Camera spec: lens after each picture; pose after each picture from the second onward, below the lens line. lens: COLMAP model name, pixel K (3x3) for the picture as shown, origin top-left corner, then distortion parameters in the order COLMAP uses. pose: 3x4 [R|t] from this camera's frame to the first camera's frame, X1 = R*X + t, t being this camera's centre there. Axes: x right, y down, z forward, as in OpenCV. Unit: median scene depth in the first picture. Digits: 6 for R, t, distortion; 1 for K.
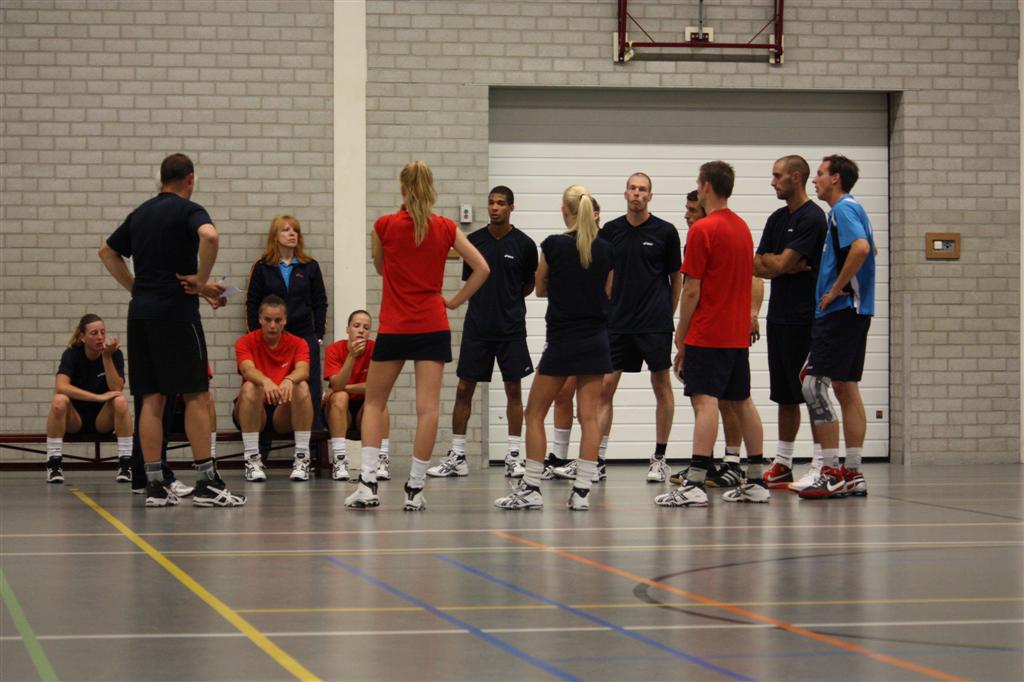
lens RADIAL K [[3879.4, 0, 512.0], [0, 3879.4, 341.0], [0, 0, 1]] dist [-0.134250, -0.524605]
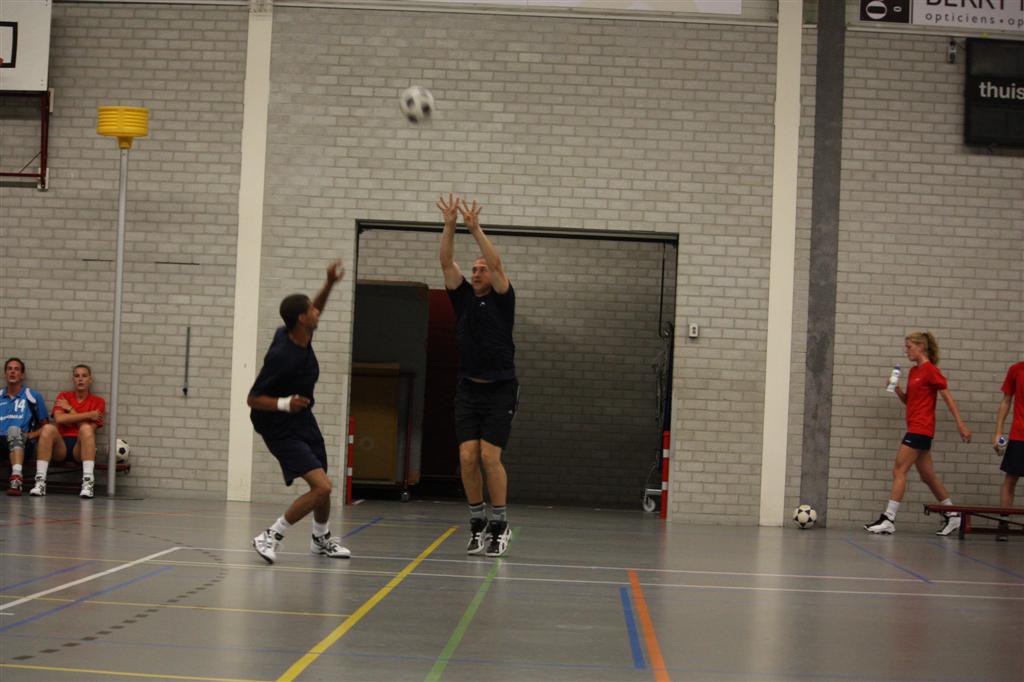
lens RADIAL K [[2821.6, 0, 514.3], [0, 2821.6, 369.4], [0, 0, 1]] dist [-0.448054, -0.218304]
pose [[0.974205, 0.041202, -0.221870, 0.446288], [-0.045953, 0.998811, -0.016291, -0.001441], [0.220935, 0.026067, 0.974940, 0.106186]]
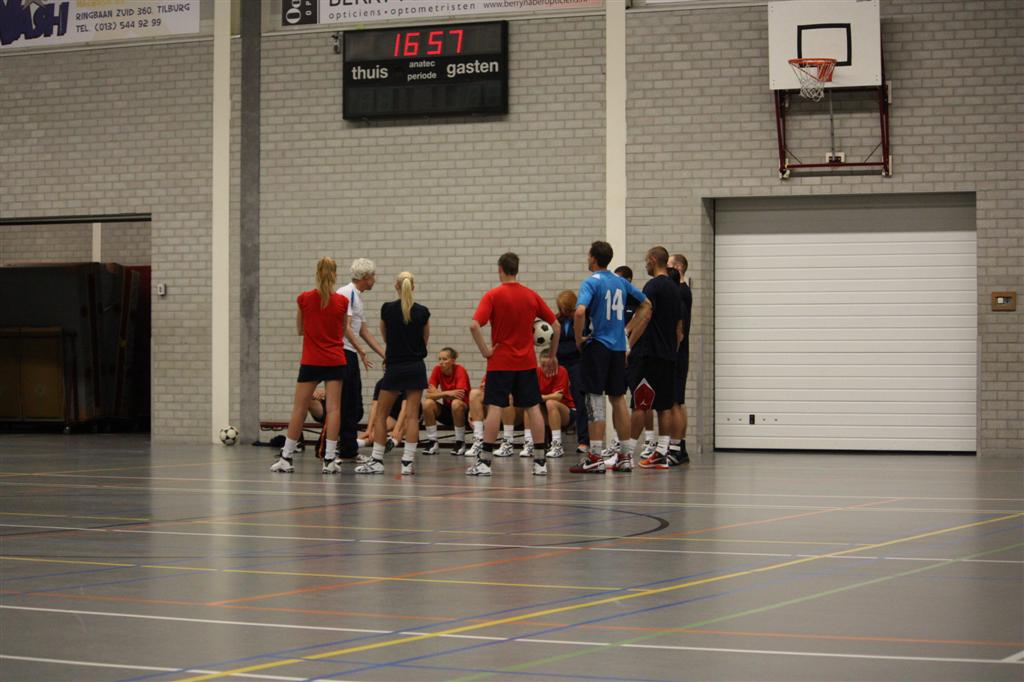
lens RADIAL K [[2719.3, 0, 512.0], [0, 2719.3, 341.0], [0, 0, 1]] dist [-0.419915, -0.186525]
pose [[0.781403, -0.002208, -0.624023, 0.589126], [-0.003702, 0.999960, -0.008174, -0.001599], [0.624016, 0.008697, 0.781363, 0.135431]]
